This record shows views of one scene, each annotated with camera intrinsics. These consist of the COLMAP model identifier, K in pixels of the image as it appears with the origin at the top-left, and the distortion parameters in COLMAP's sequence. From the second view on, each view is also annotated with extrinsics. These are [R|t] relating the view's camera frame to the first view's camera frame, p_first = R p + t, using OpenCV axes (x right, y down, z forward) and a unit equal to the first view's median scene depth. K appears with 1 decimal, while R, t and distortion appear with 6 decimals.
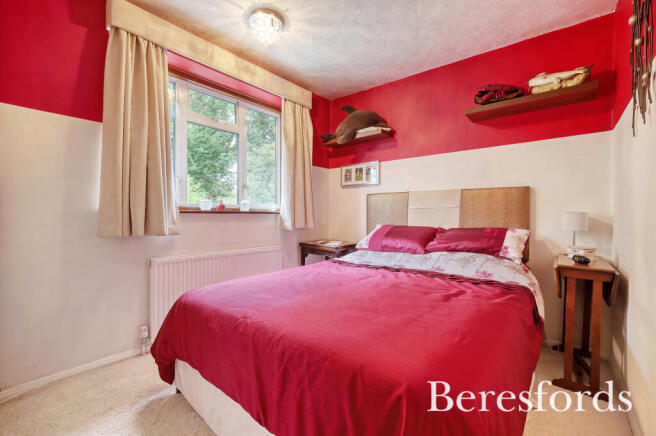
lens RADIAL K [[283.9, 0, 328.0], [0, 283.9, 218.0], [0, 0, 1]] dist [0.000128, -0.010152]
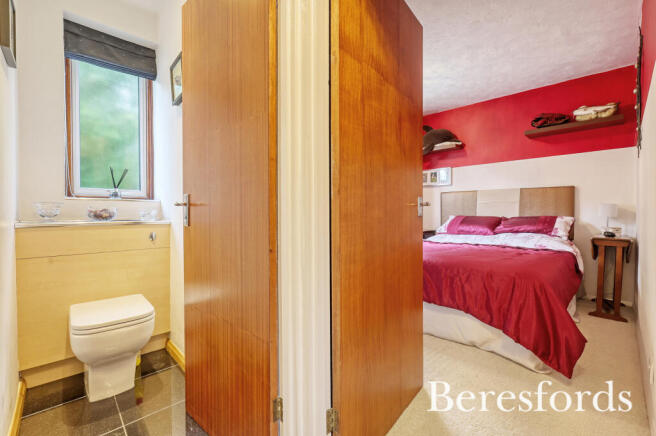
lens RADIAL K [[283.9, 0, 328.0], [0, 283.9, 218.0], [0, 0, 1]] dist [0.000128, -0.010152]
pose [[0.993469, -0.004022, -0.114034, -0.329445], [0.004659, 0.999975, 0.005320, 0.032858], [0.114010, -0.005816, 0.993463, -0.510525]]
